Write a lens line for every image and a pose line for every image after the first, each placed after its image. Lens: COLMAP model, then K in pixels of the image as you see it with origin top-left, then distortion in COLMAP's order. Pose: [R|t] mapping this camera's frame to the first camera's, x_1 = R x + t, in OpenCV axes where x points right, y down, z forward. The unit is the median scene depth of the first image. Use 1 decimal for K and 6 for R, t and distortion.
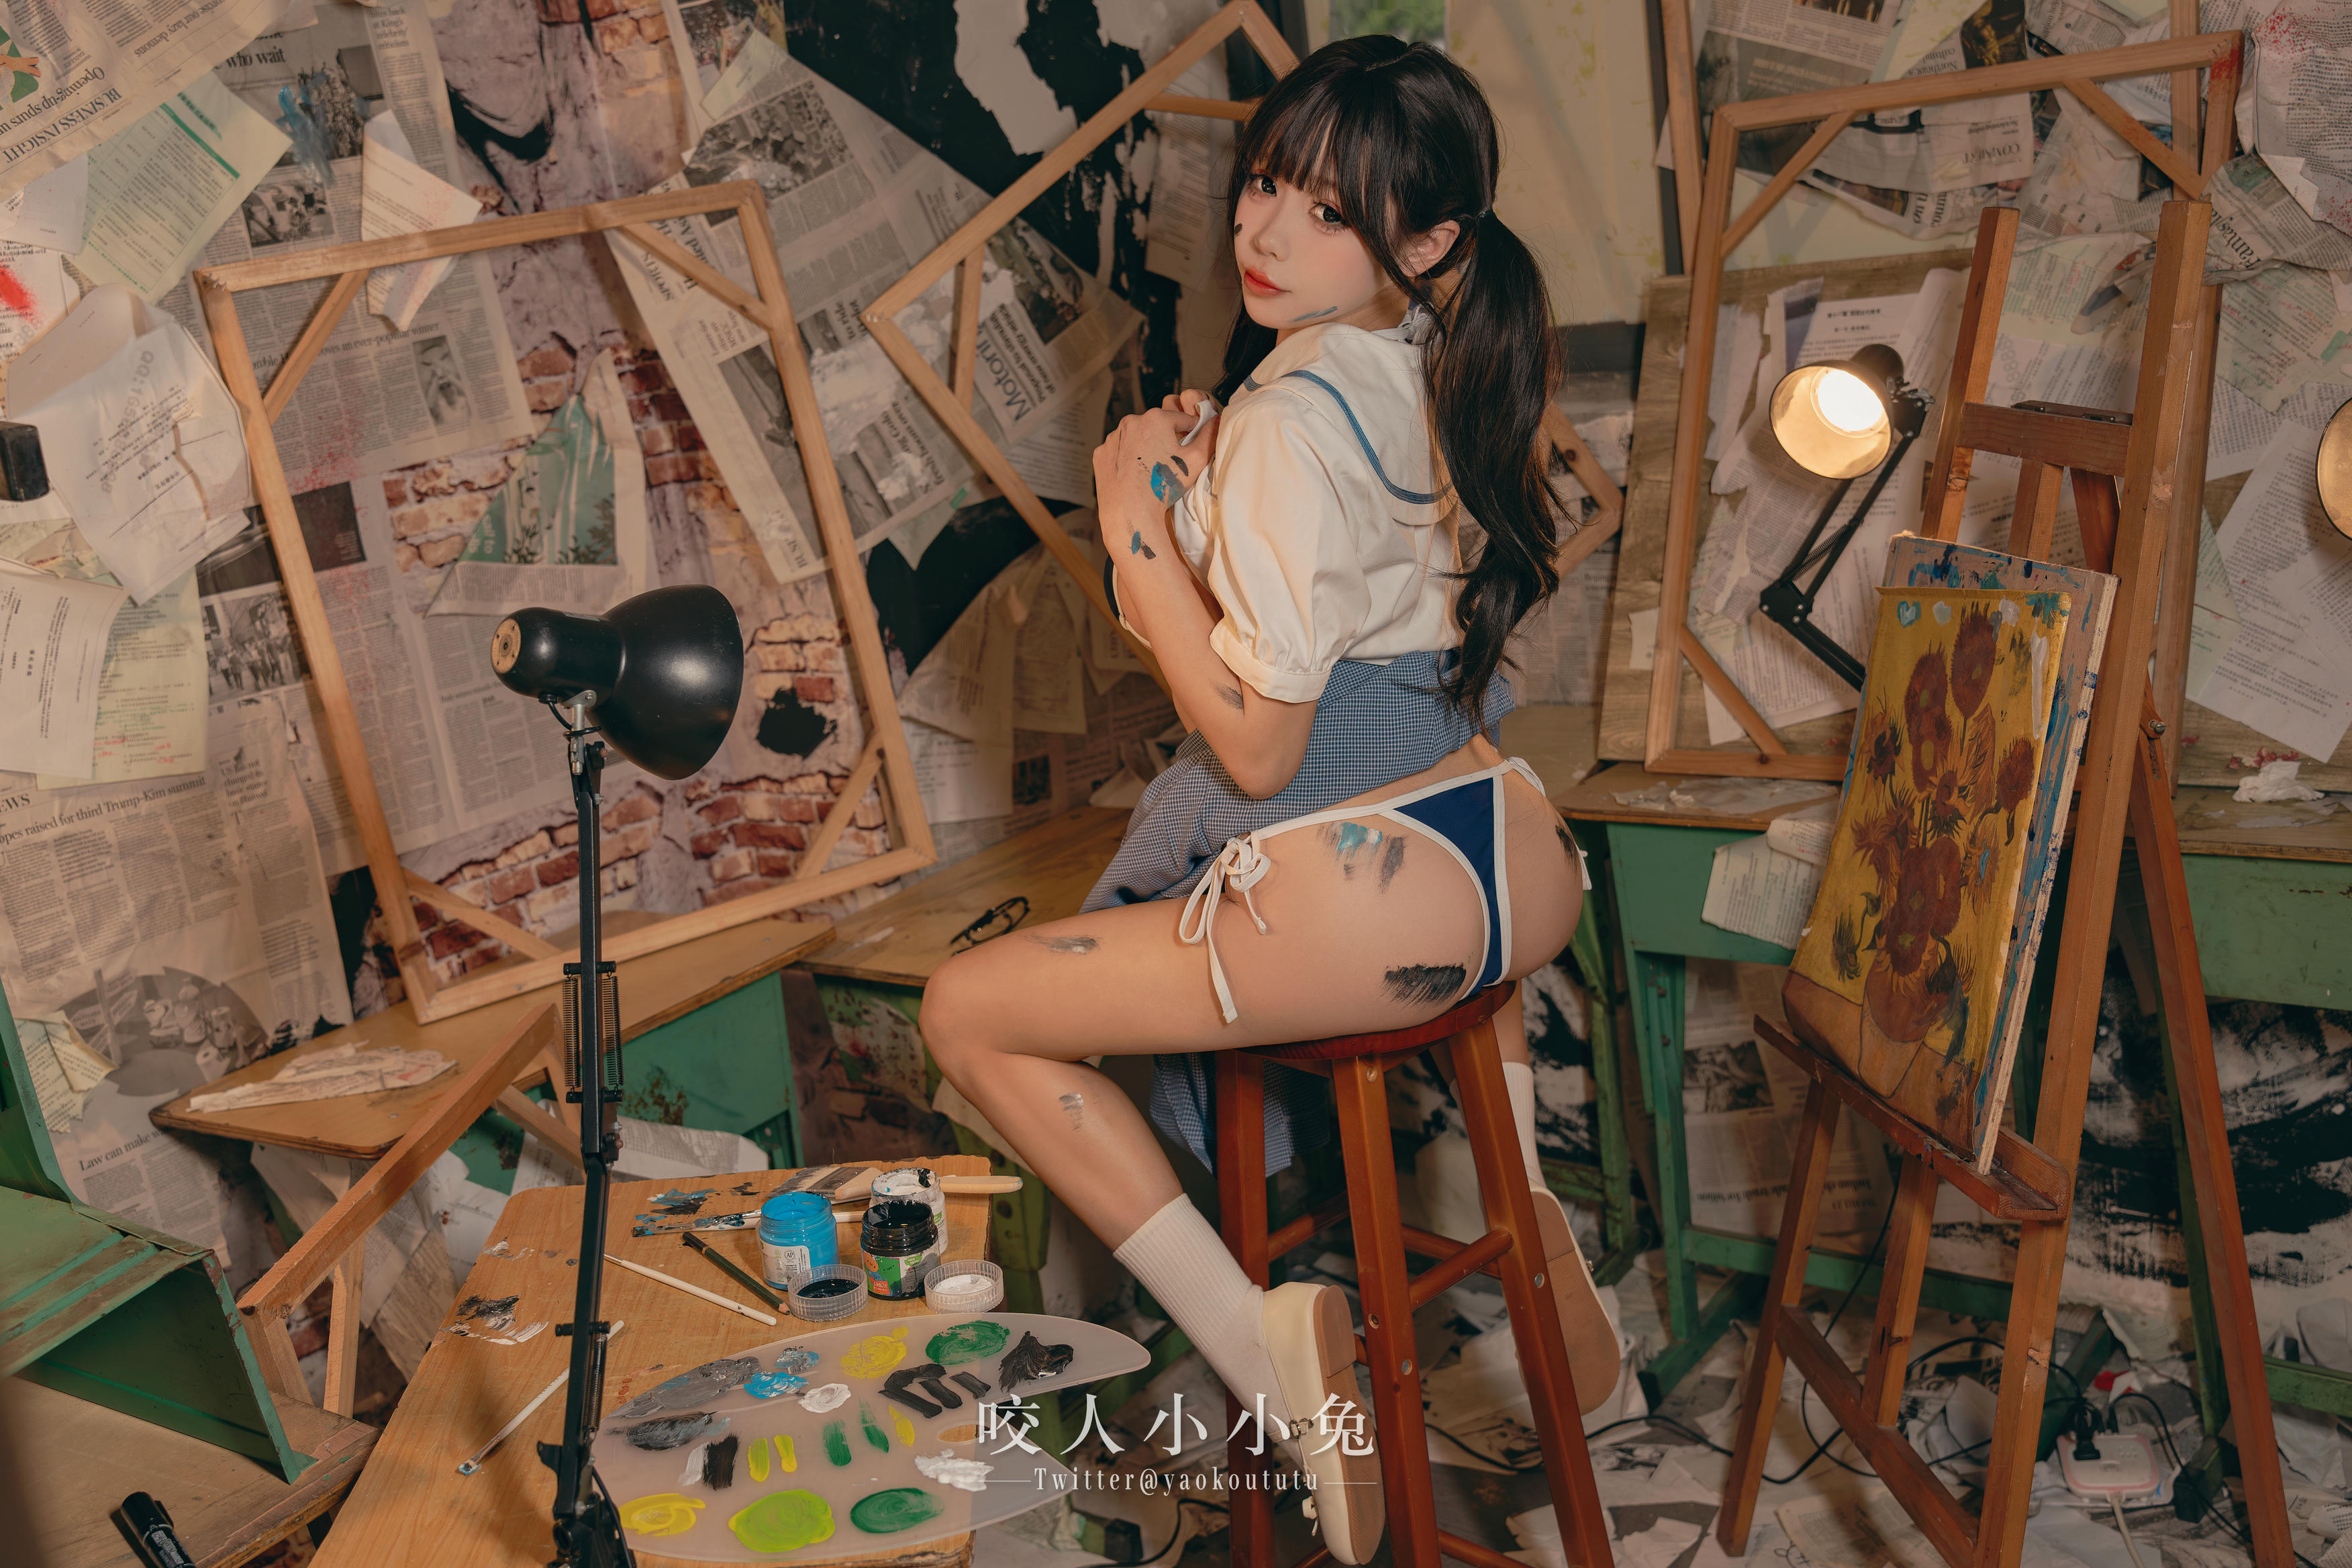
lens RADIAL K [[2224.2, 0, 1070.9], [0, 2224.2, 755.4], [0, 0, 1]] dist [-0.005167, -0.002605]
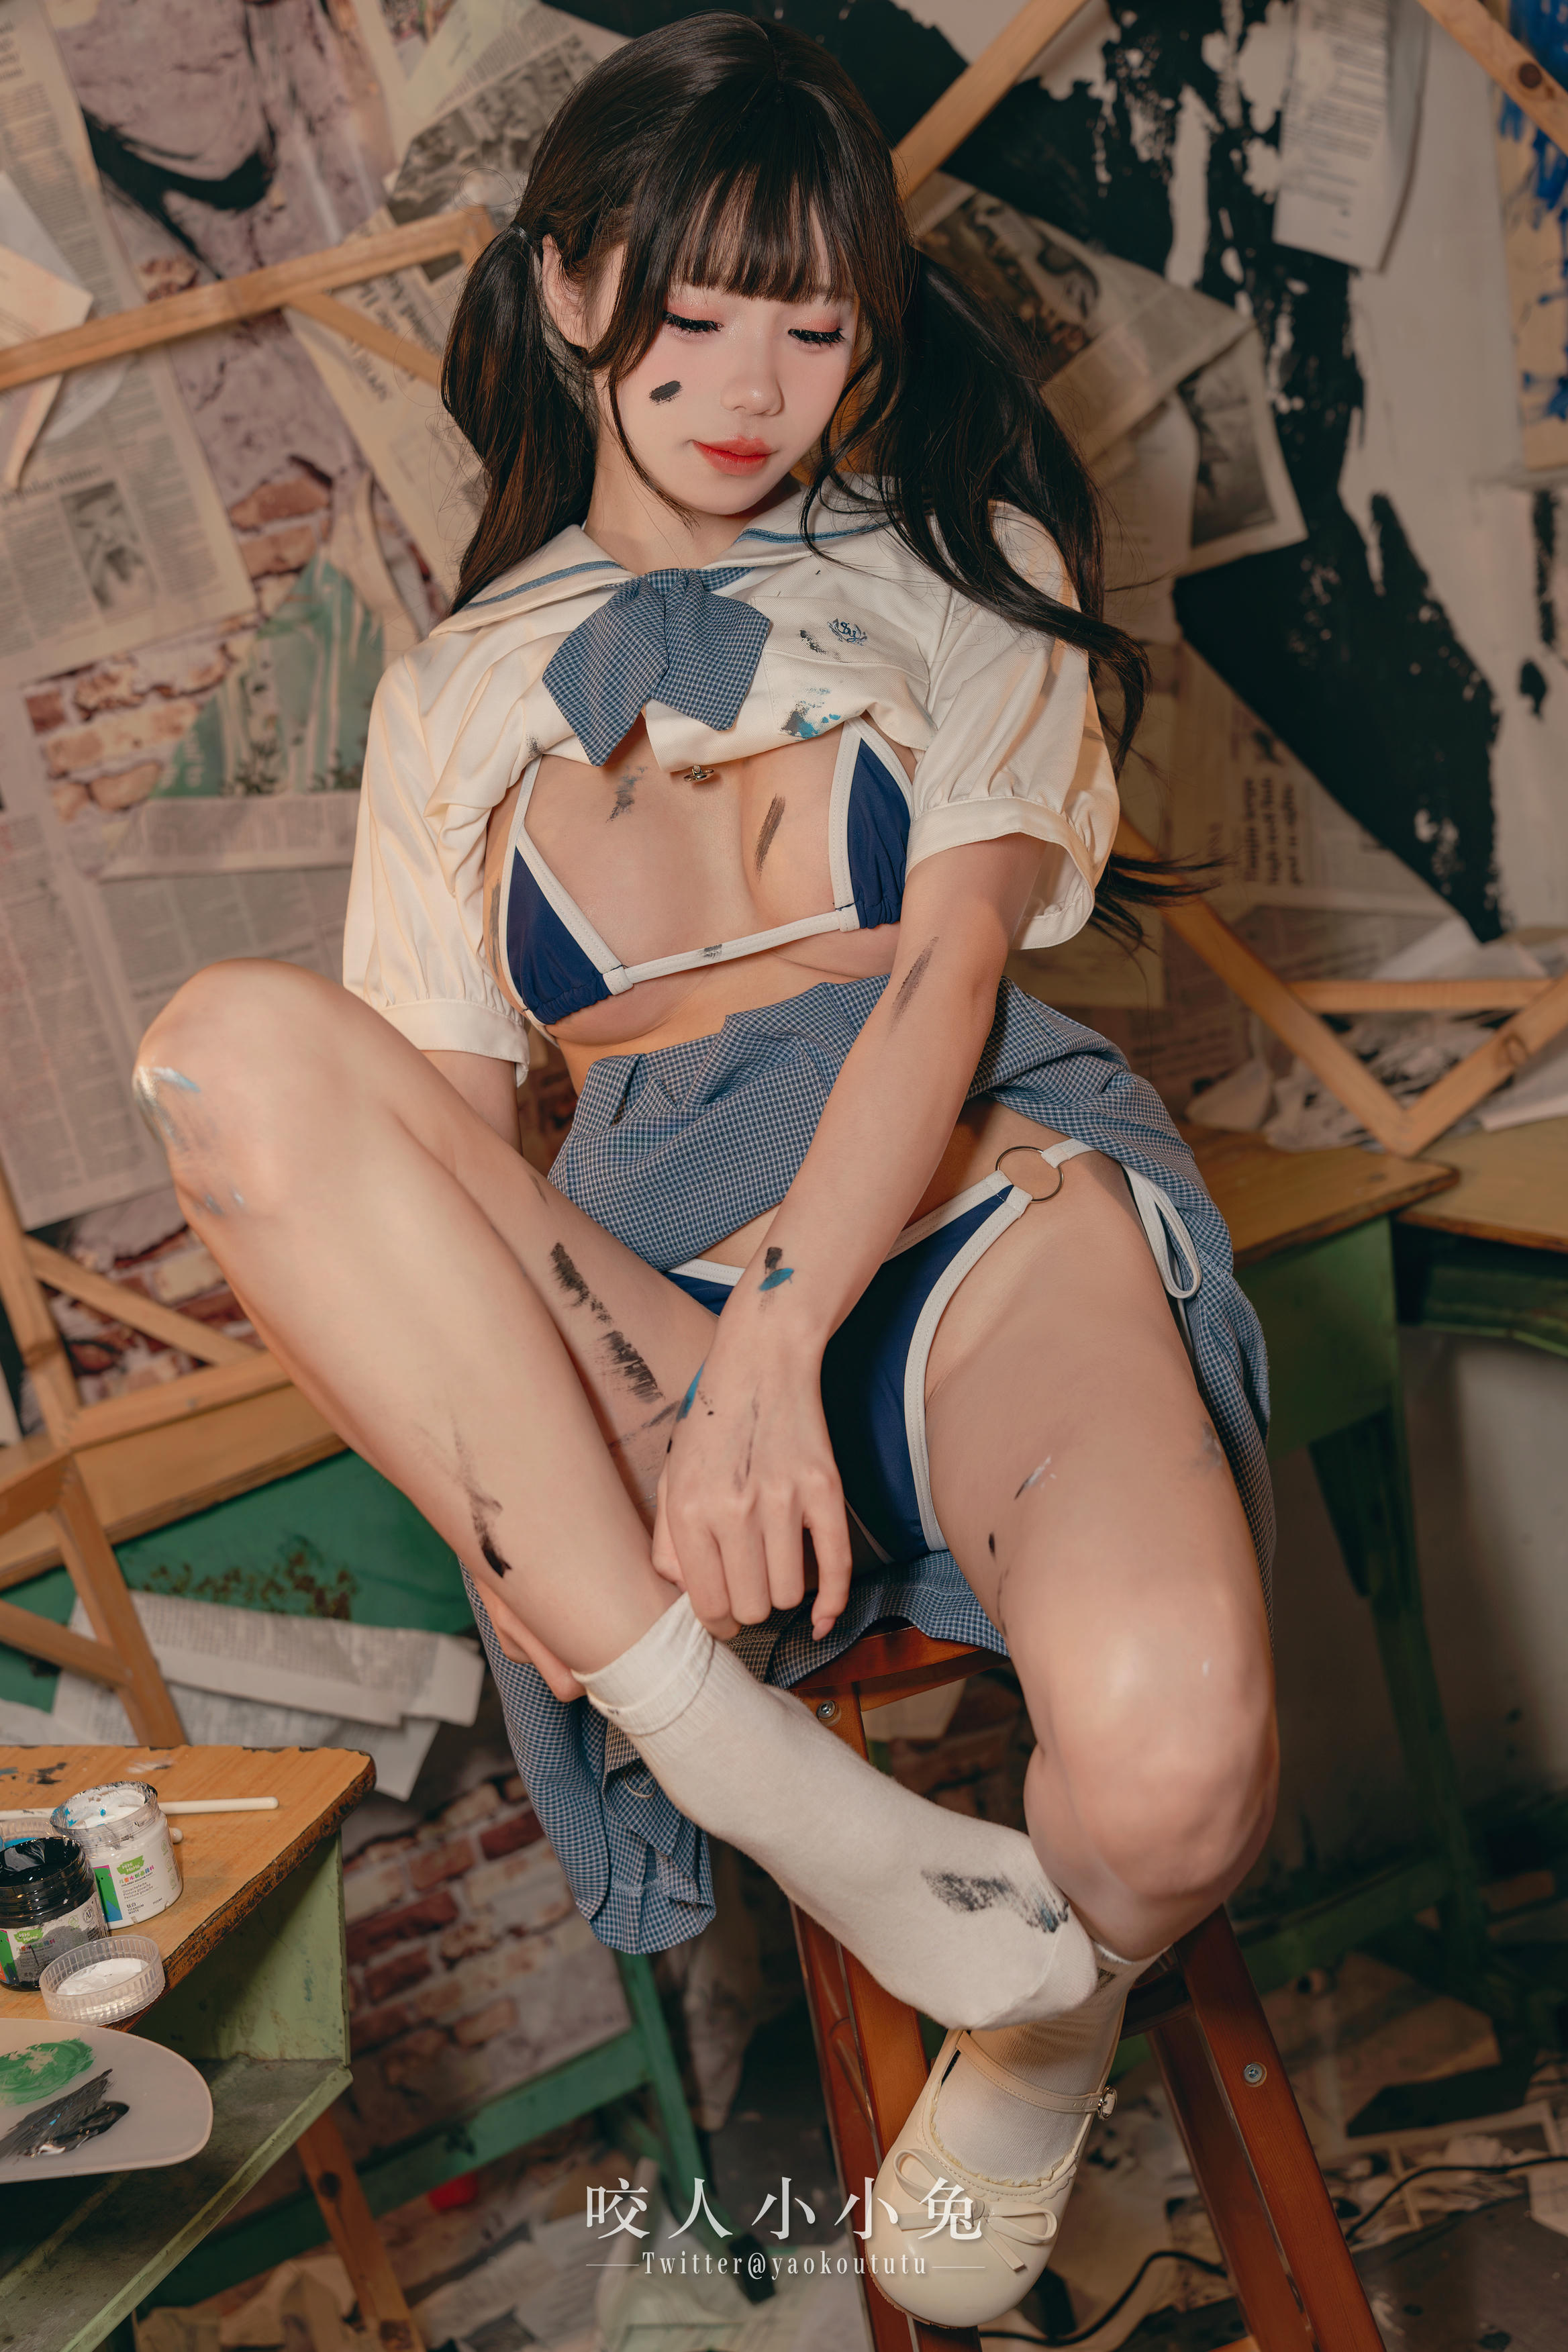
lens RADIAL K [[3183.8, 0, 733.3], [0, 3183.8, 1127.7], [0, 0, 1]] dist [0.015654, -0.028976]
pose [[0.897800, 0.005862, -0.440364, 0.338995], [0.026775, 0.997335, 0.067864, -0.046496], [0.439589, -0.072719, 0.895251, 0.160145]]
